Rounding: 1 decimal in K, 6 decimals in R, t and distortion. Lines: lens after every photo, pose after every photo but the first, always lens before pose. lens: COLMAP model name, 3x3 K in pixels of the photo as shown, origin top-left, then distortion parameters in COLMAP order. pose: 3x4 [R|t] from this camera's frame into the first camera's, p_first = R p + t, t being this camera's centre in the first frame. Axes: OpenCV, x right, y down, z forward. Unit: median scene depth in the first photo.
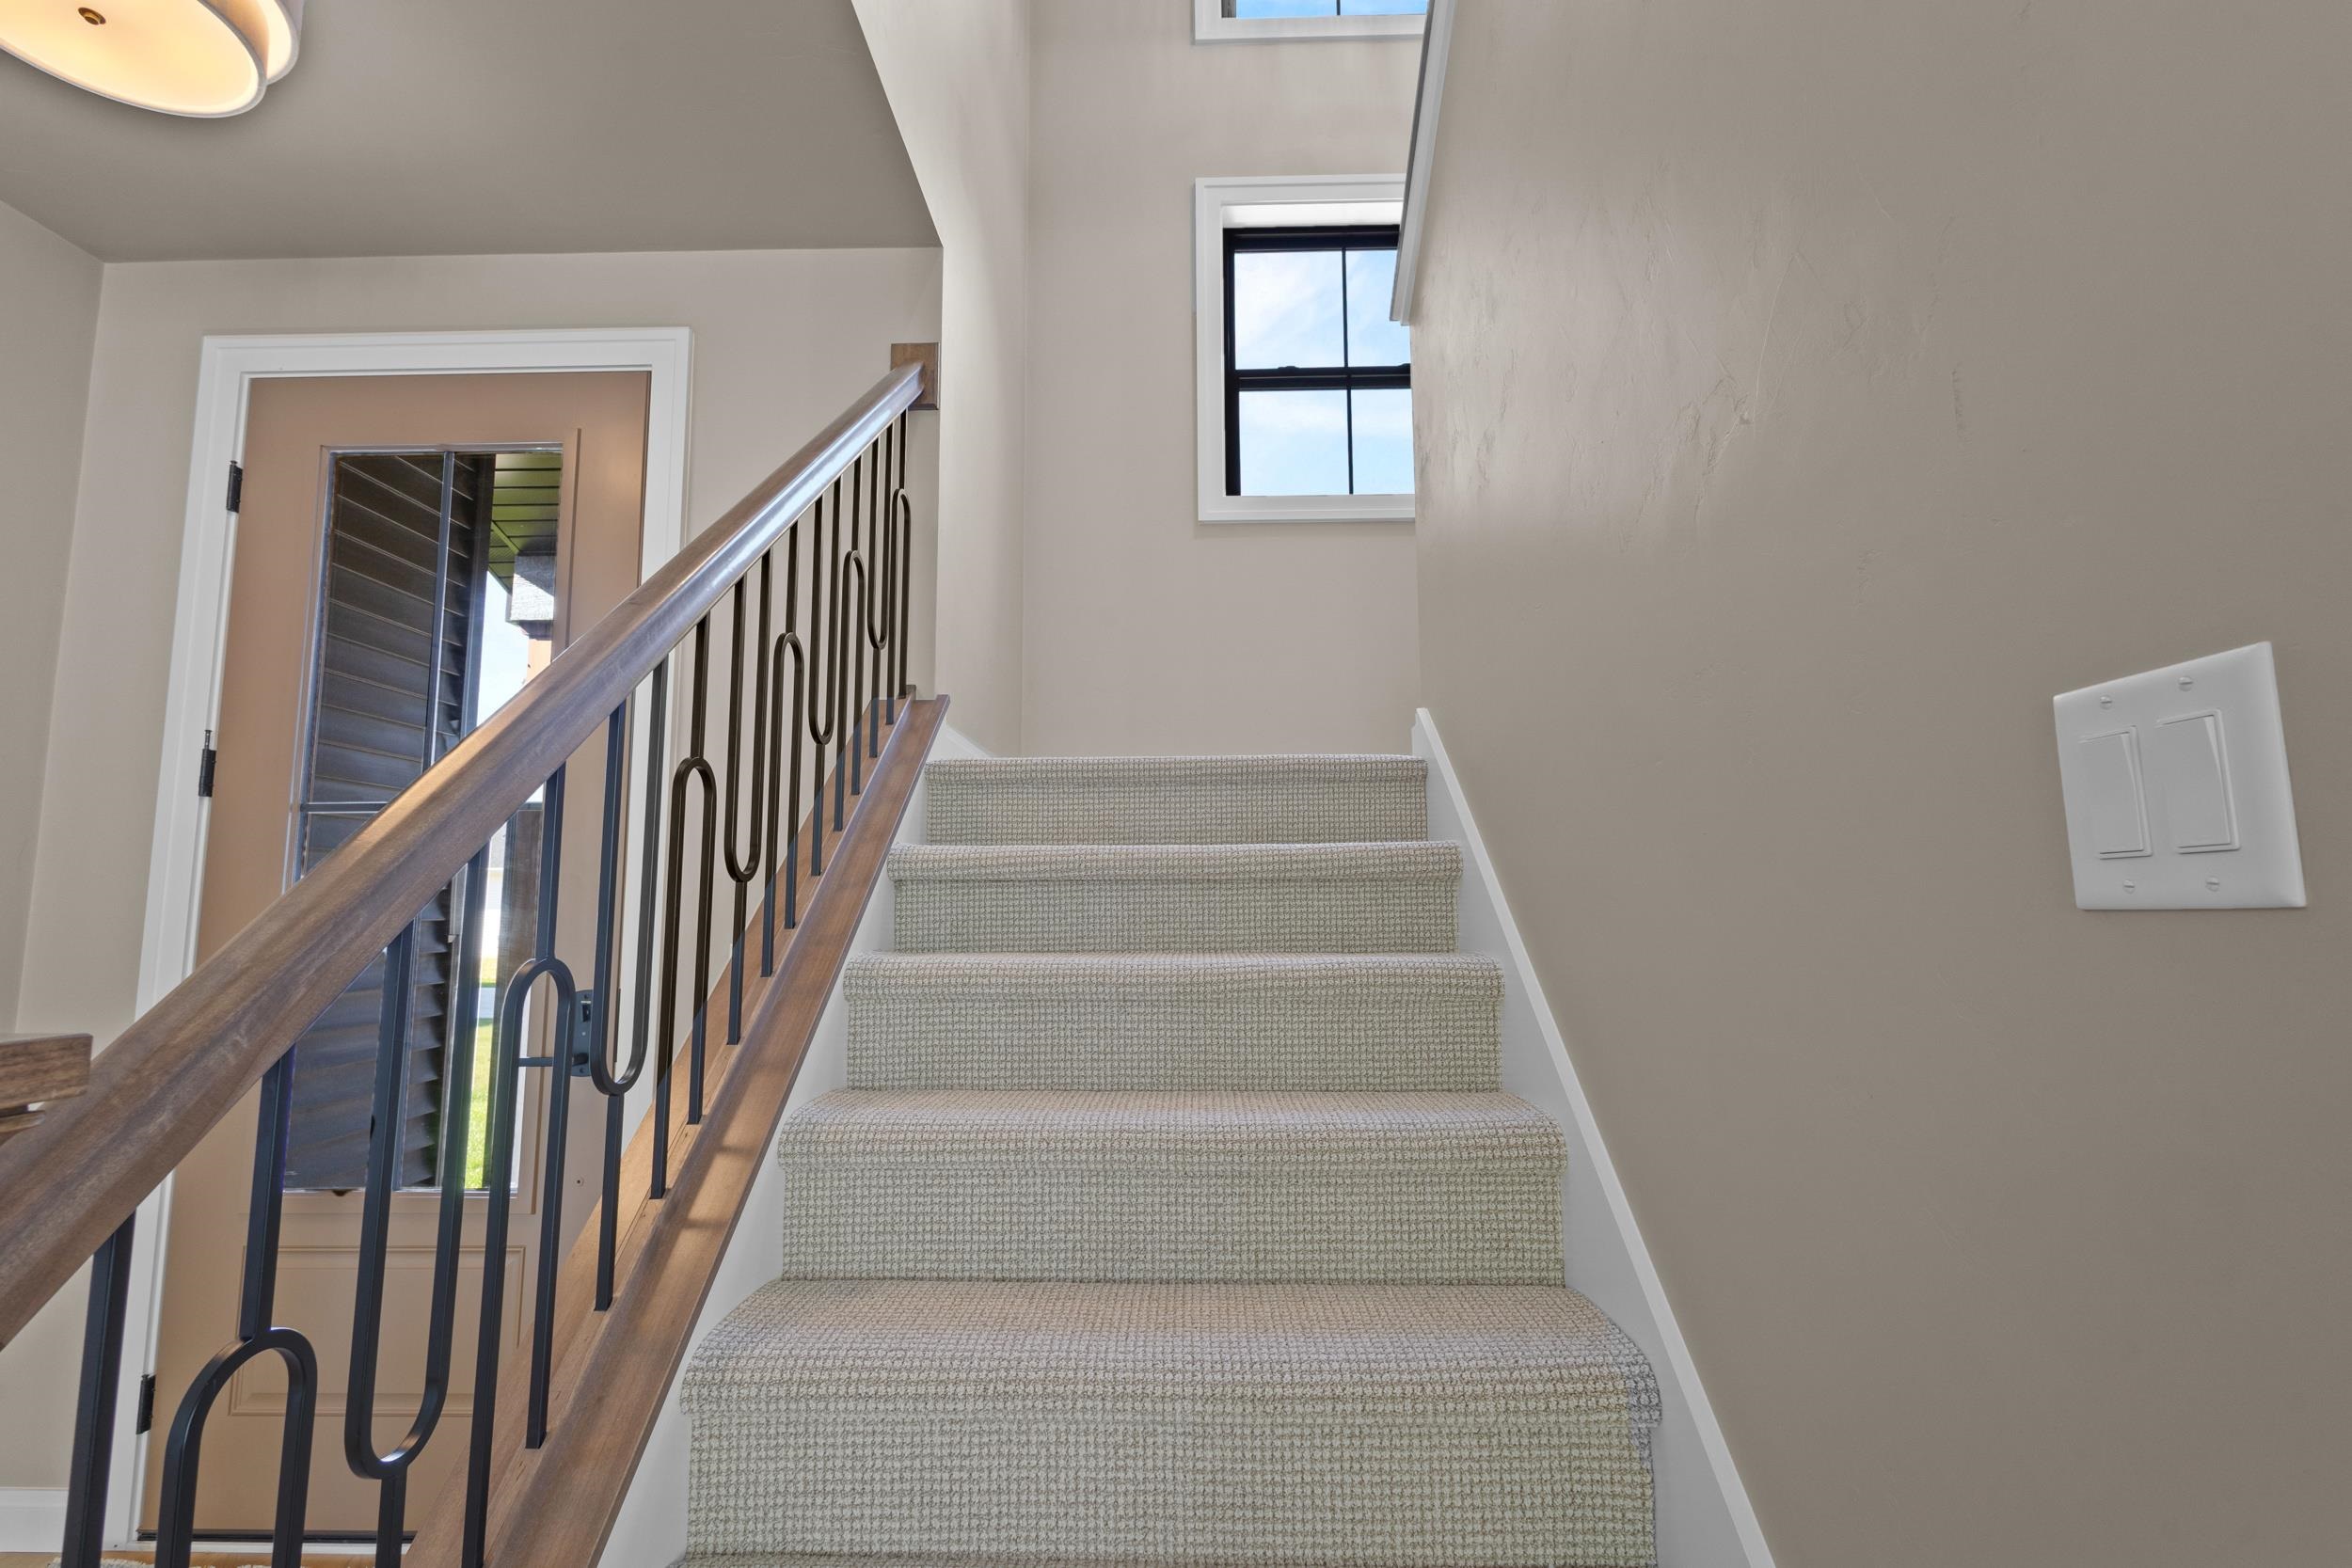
lens RADIAL K [[1077.7, 0, 1172.7], [0, 1077.7, 790.1], [0, 0, 1]] dist [0.002349, 0.000373]
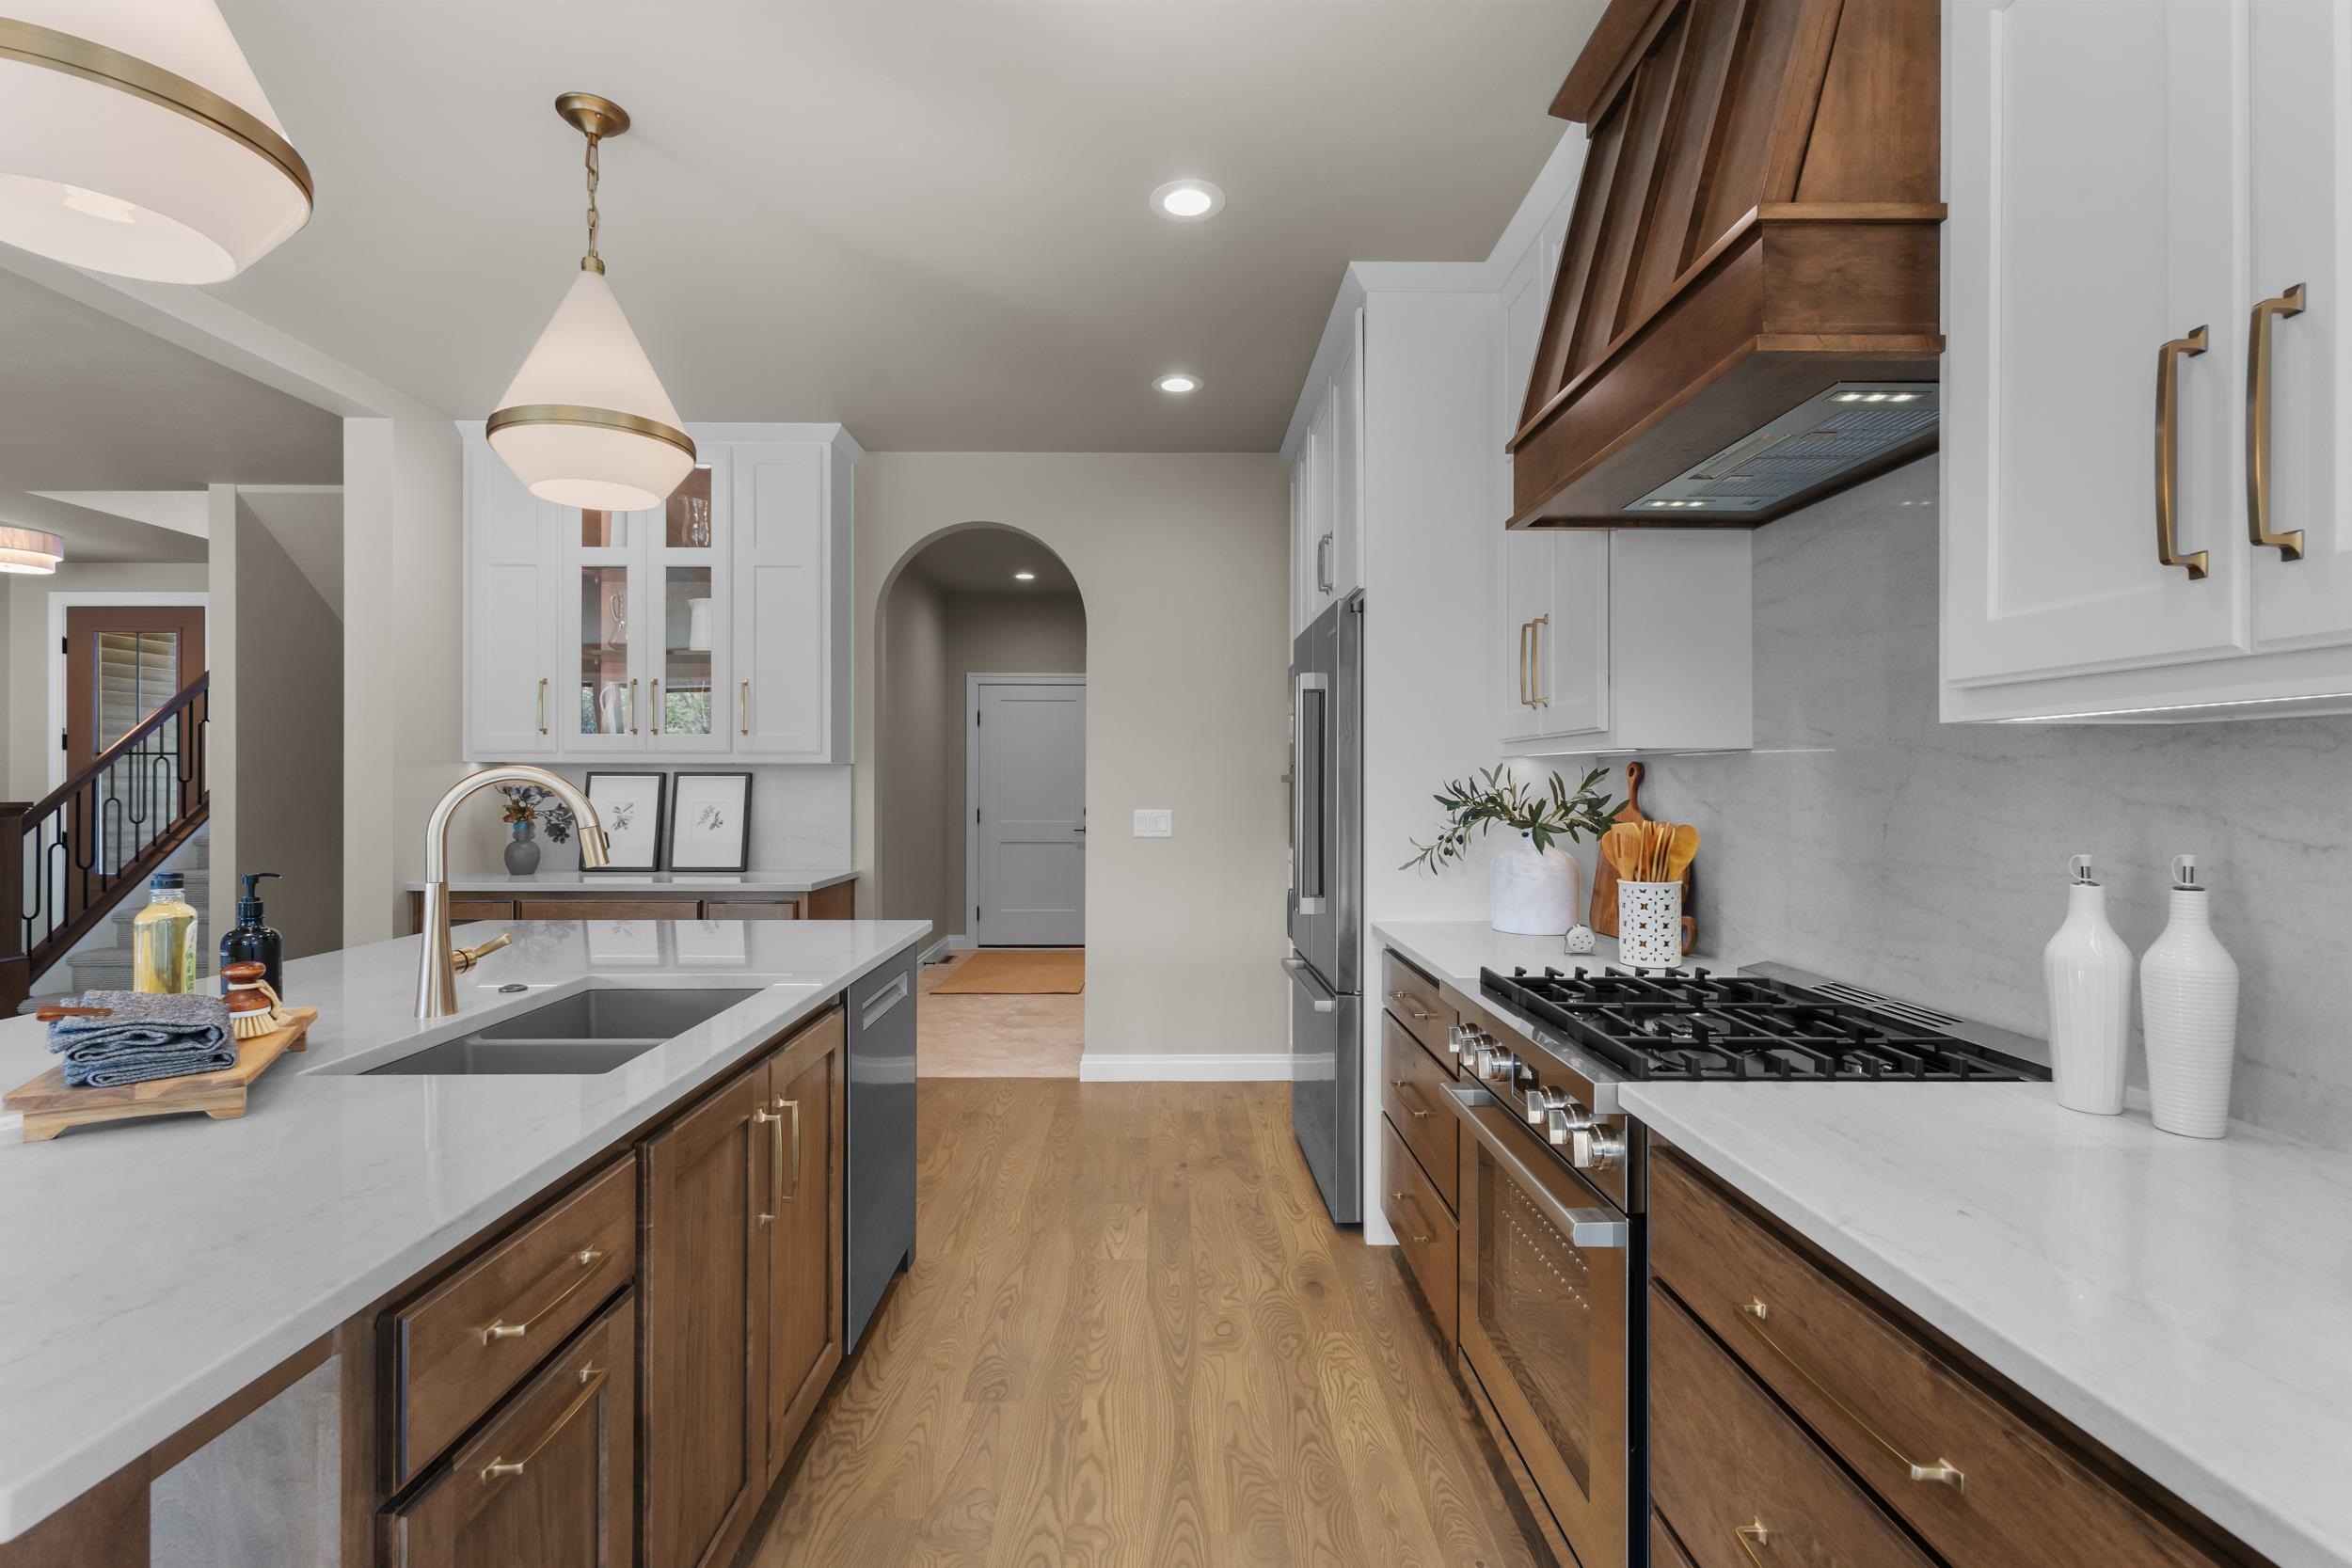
lens RADIAL K [[1060.1, 0, 1176.0], [0, 1060.1, 784.0], [0, 0, 1]] dist [0.001281, -0.017277]
pose [[0.999137, 0.006003, 0.041105, 2.068488], [-0.010602, 0.993585, 0.112594, -0.255375], [-0.040165, -0.112933, 0.992790, -1.994002]]
